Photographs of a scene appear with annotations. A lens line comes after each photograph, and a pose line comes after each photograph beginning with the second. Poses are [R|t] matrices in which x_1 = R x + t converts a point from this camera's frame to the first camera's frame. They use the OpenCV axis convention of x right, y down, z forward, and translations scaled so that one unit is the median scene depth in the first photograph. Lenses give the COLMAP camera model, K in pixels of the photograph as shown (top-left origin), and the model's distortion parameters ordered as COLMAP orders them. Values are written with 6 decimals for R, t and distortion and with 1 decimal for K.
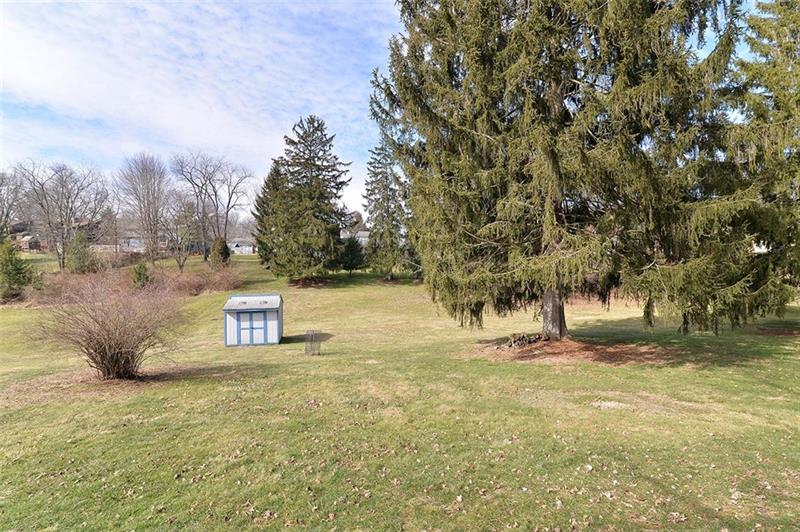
lens RADIAL K [[363.1, 0, 402.4], [0, 363.1, 266.2], [0, 0, 1]] dist [-0.016661, -0.001443]
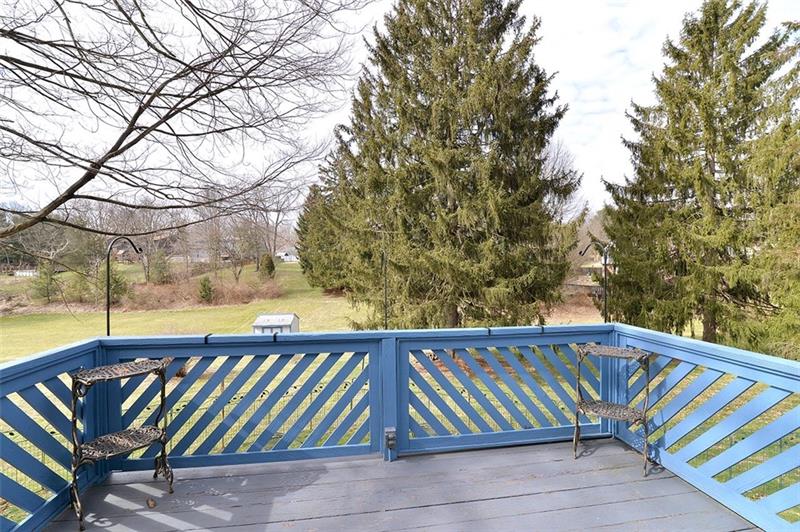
lens RADIAL K [[363.1, 0, 396.6], [0, 363.1, 266.7], [0, 0, 1]] dist [-0.016661, -0.001443]
pose [[0.988482, -0.006840, -0.151184, 0.094709], [0.007519, 0.999964, 0.003921, -0.038288], [0.151152, -0.005013, 0.988498, -0.108311]]
